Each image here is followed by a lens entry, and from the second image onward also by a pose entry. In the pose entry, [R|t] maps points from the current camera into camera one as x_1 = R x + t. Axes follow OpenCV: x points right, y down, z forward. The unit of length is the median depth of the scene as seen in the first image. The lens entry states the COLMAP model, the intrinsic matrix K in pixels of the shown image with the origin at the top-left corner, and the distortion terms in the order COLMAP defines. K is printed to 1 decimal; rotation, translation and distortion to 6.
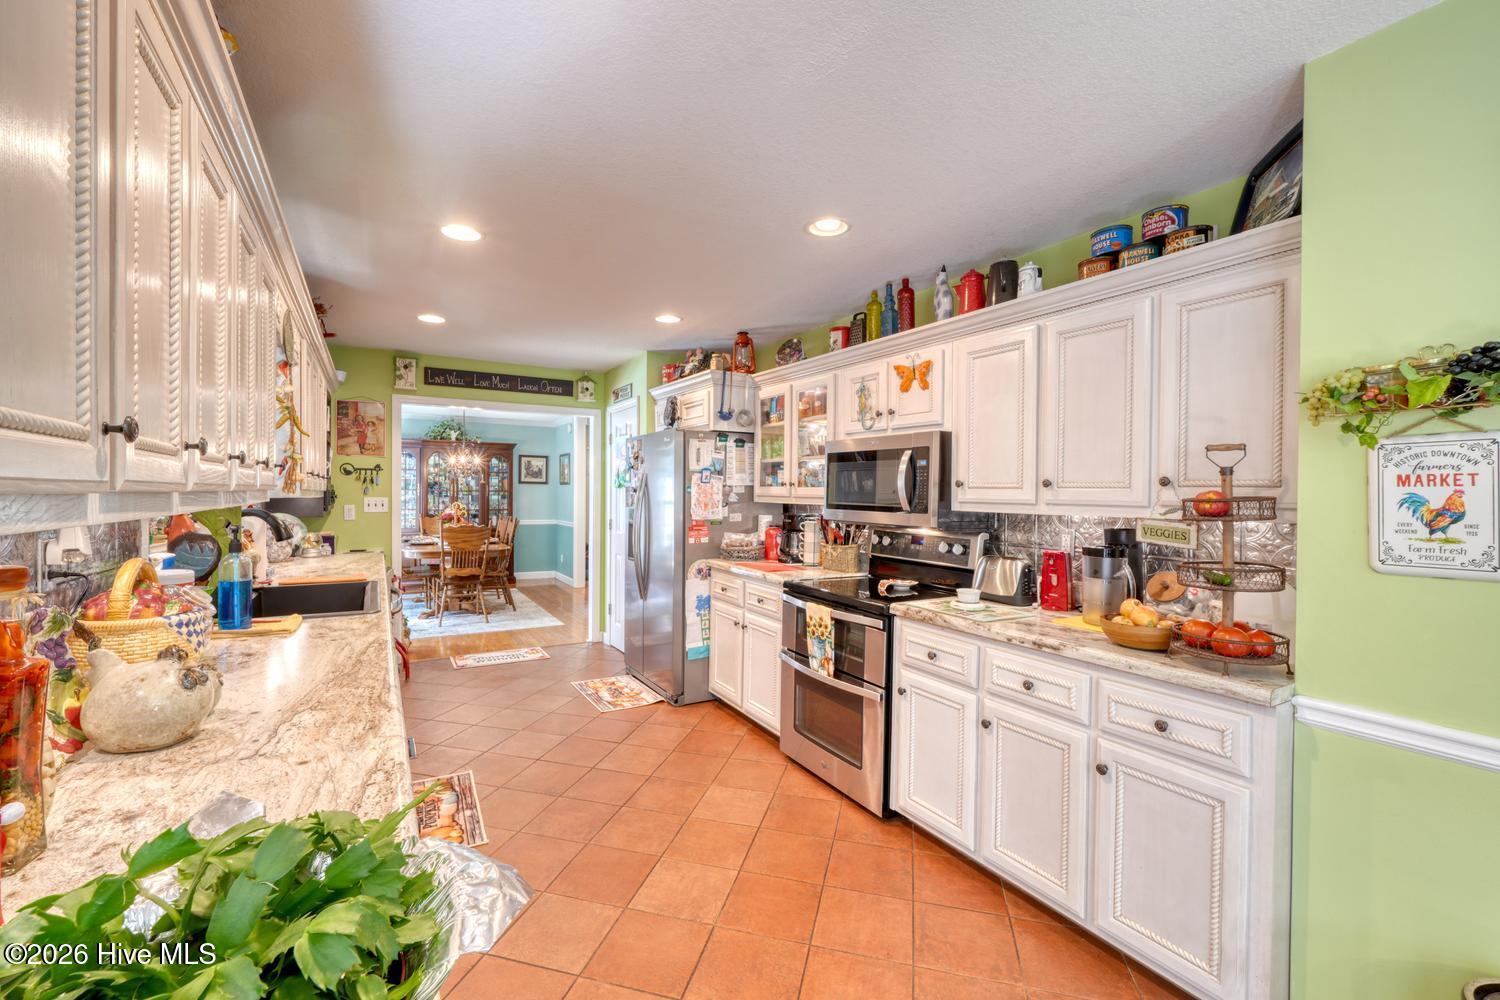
lens RADIAL K [[637.5, 0, 750.8], [0, 637.5, 496.9], [0, 0, 1]] dist [-0.002792, 0.002997]
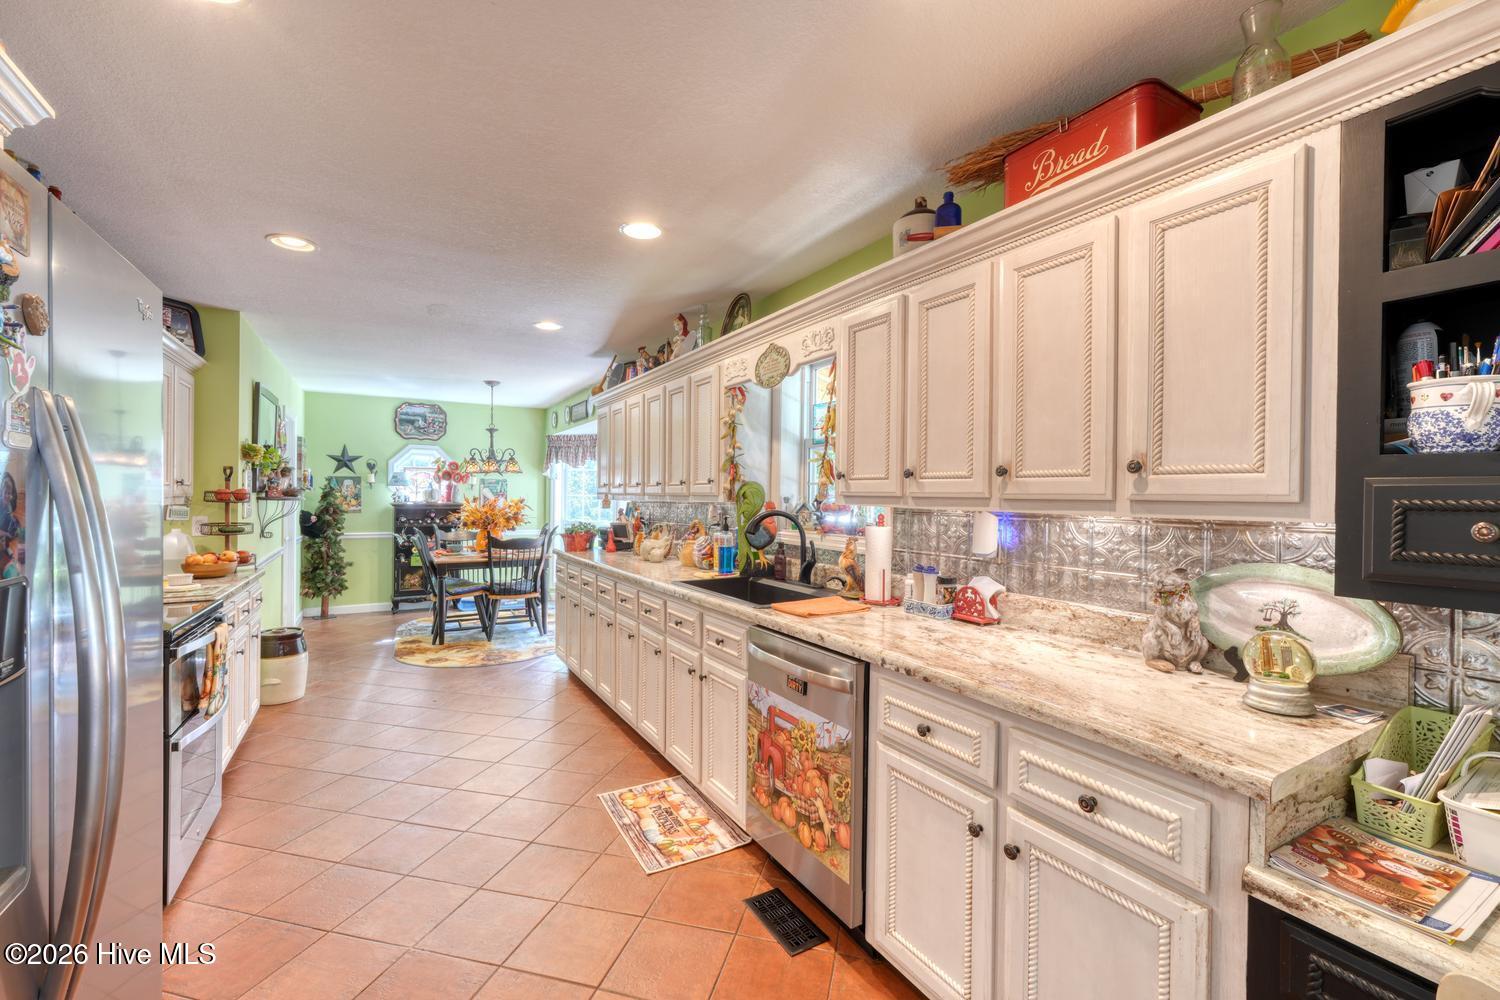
lens RADIAL K [[637.5, 0, 748.8], [0, 637.5, 497.5], [0, 0, 1]] dist [-0.002792, 0.002997]
pose [[-0.999844, -0.015073, 0.009257, -0.407204], [-0.014990, 0.999847, 0.008993, -0.009855], [-0.009391, 0.008853, -0.999917, 1.270112]]
